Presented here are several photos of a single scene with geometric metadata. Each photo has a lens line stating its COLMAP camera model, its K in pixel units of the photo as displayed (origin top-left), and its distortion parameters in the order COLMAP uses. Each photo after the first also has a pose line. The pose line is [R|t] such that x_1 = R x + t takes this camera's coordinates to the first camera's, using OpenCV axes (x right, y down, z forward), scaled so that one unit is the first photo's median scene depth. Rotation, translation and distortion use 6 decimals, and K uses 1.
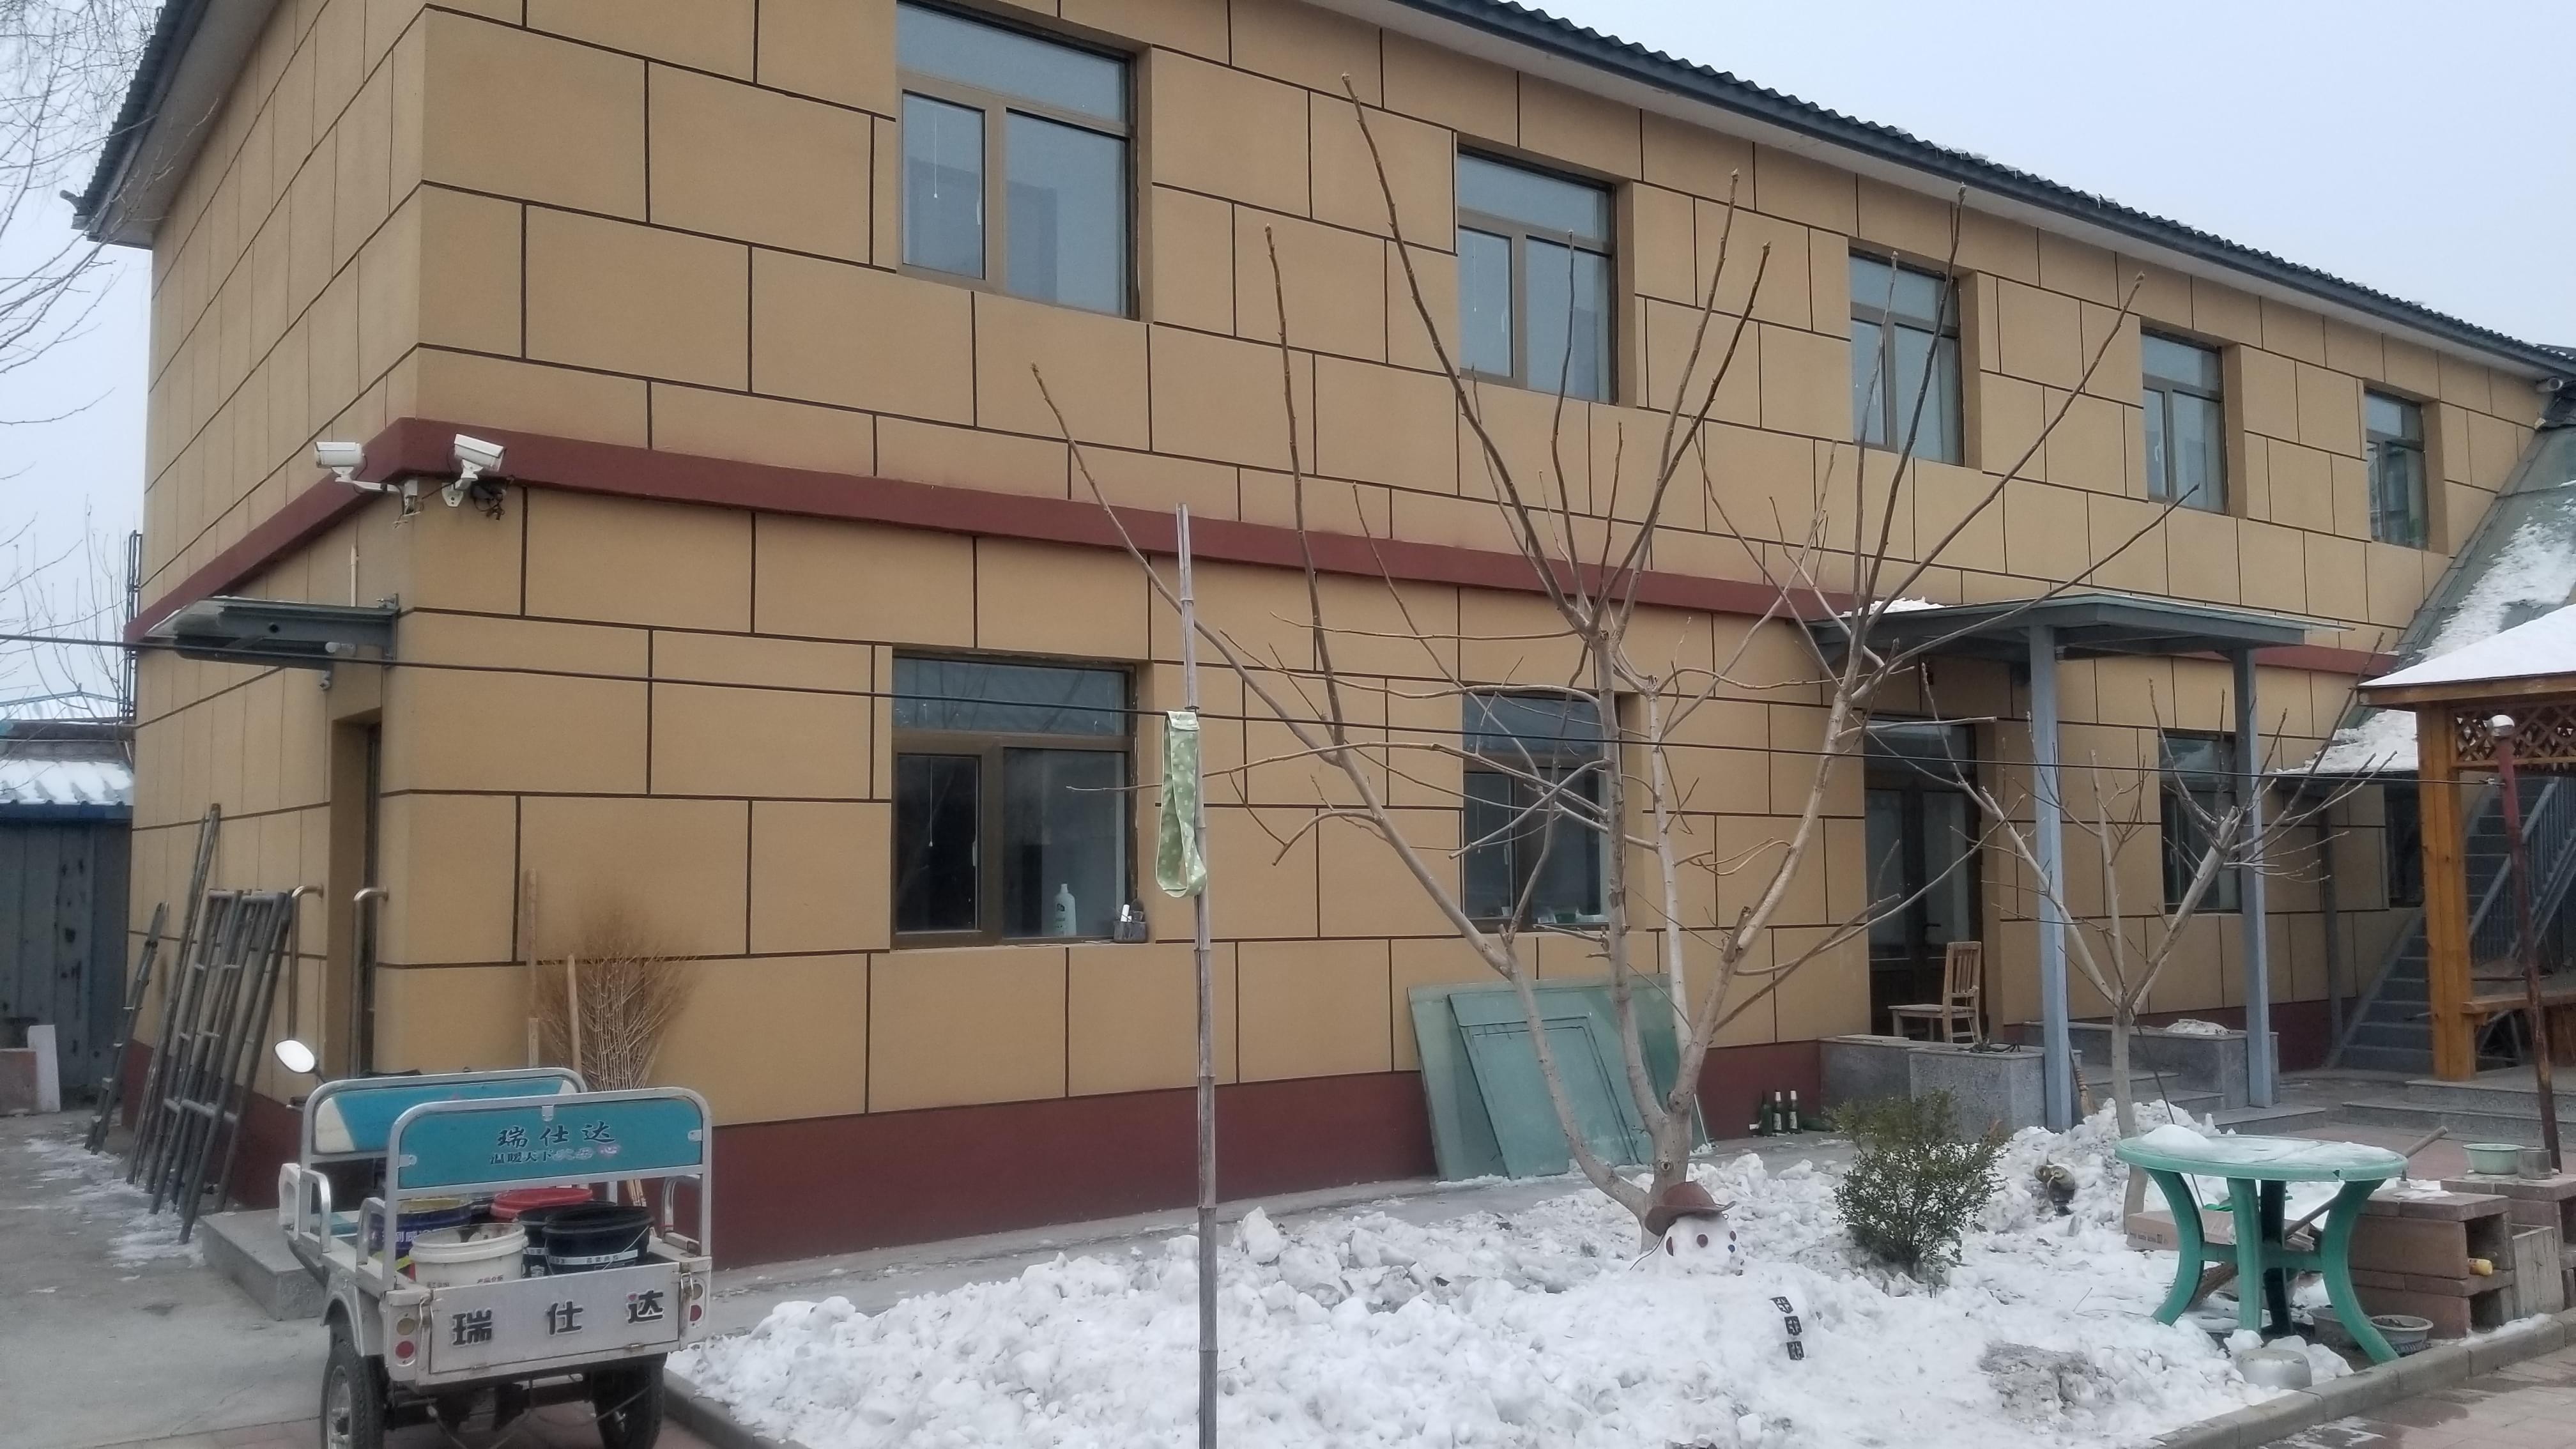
lens RADIAL K [[2004.6, 0, 1244.8], [0, 2004.6, 710.9], [0, 0, 1]] dist [0.031520, -0.002195]
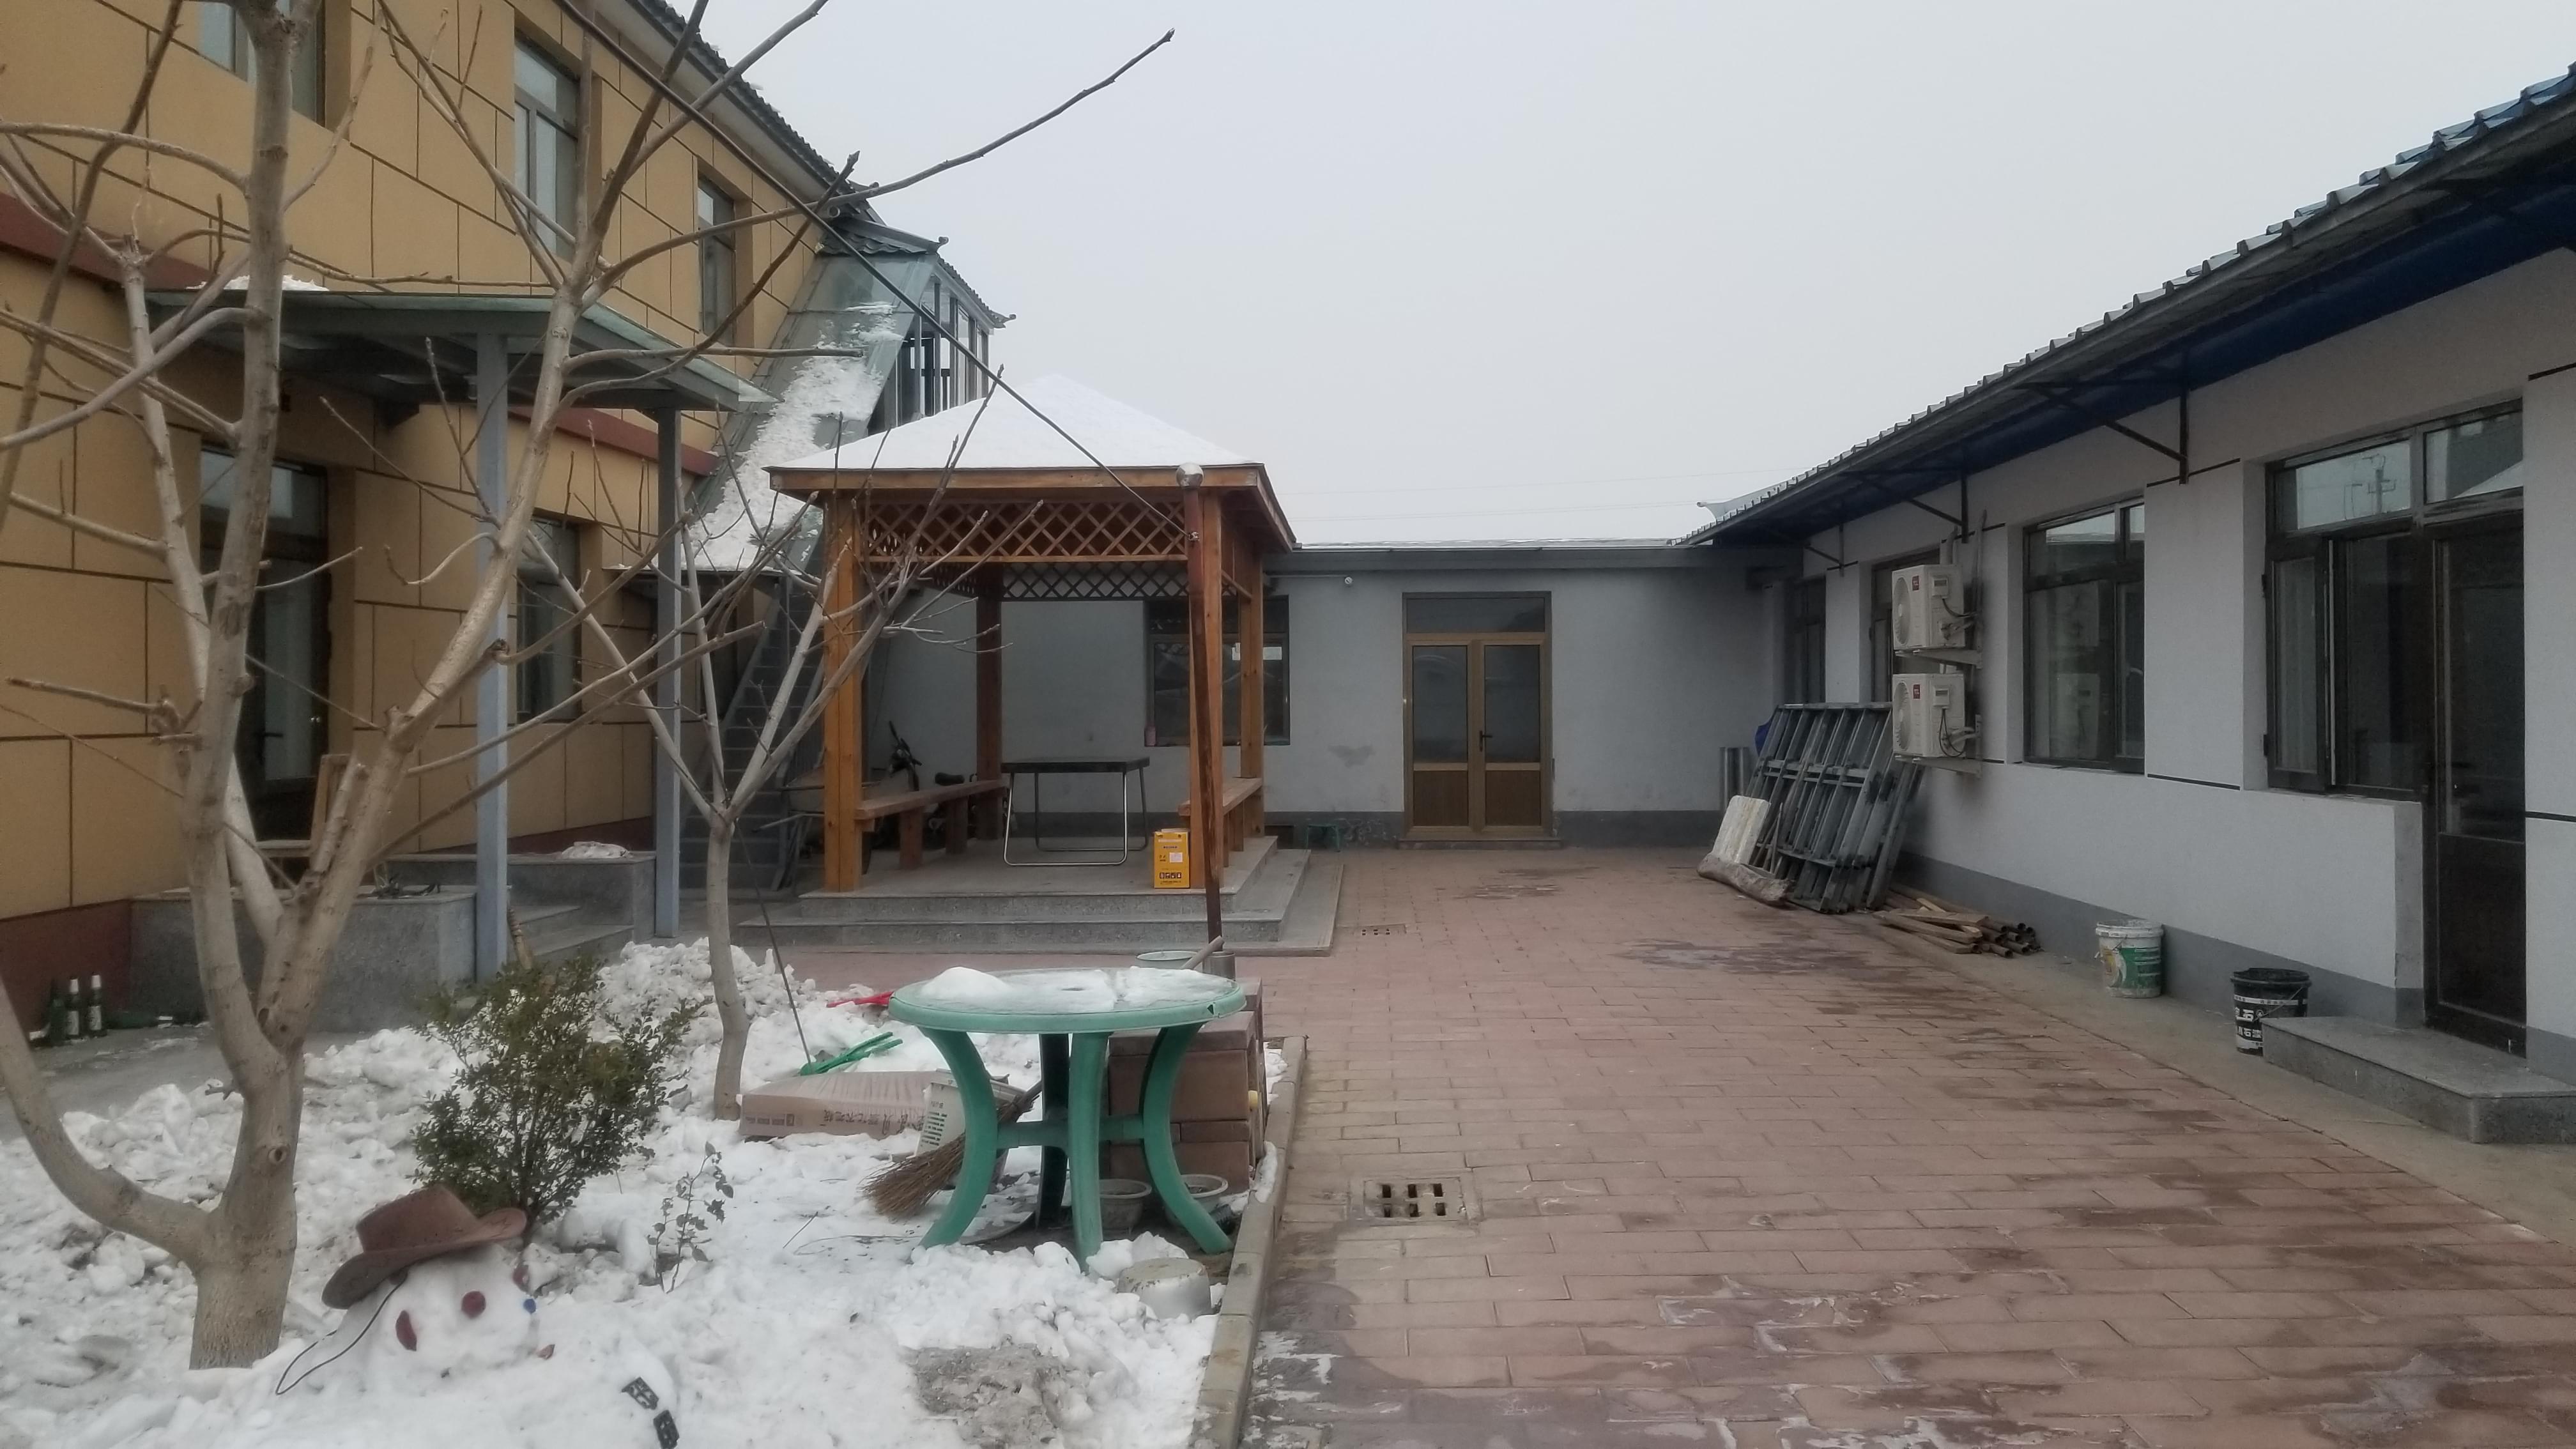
lens RADIAL K [[2004.6, 0, 1244.8], [0, 2004.6, 710.9], [0, 0, 1]] dist [0.031520, -0.002195]
pose [[0.629318, 0.002077, 0.777145, -0.017681], [-0.063432, 0.996797, 0.048702, 0.040918], [-0.774555, -0.079945, 0.627434, 0.272803]]
